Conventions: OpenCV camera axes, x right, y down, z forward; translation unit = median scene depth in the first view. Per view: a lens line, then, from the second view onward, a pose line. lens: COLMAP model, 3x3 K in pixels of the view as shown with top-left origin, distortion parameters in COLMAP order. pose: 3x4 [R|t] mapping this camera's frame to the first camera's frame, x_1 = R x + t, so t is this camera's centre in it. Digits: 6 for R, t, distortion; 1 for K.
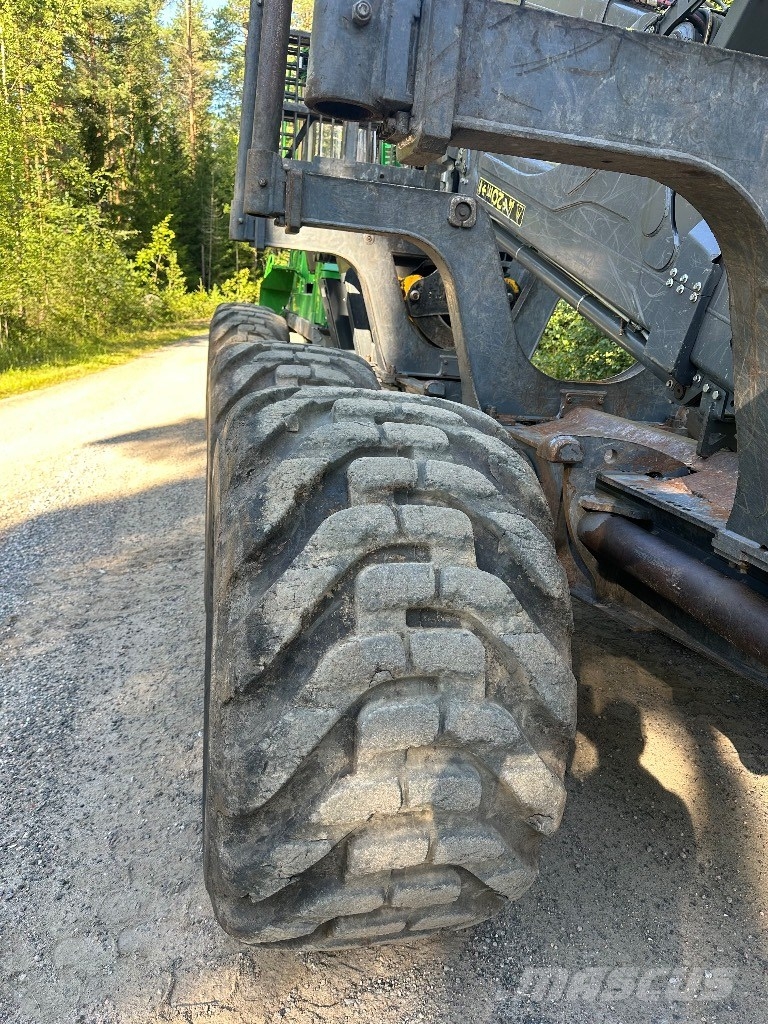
lens RADIAL K [[709.9, 0, 380.8], [0, 709.9, 510.1], [0, 0, 1]] dist [0.052295, -0.044877]
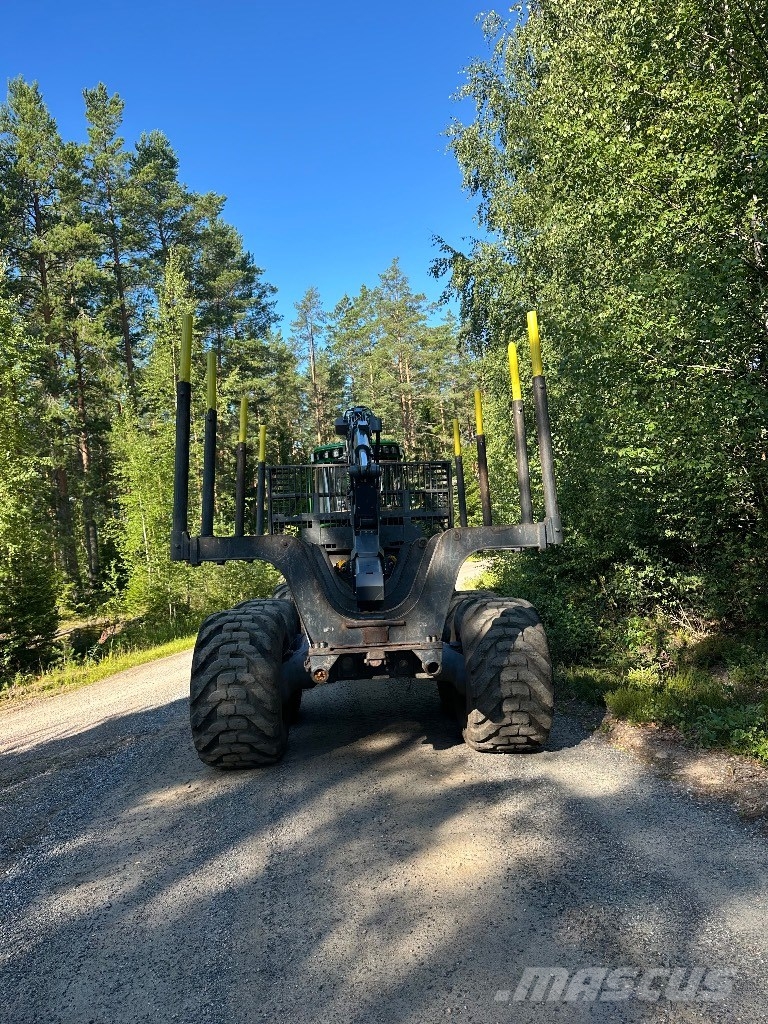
lens RADIAL K [[709.9, 0, 385.1], [0, 709.9, 515.8], [0, 0, 1]] dist [0.052295, -0.044877]
pose [[0.973643, -0.138925, -0.180883, 1.856578], [0.070226, 0.937158, -0.341764, 0.897189], [0.216995, 0.320054, 0.922214, -3.094045]]
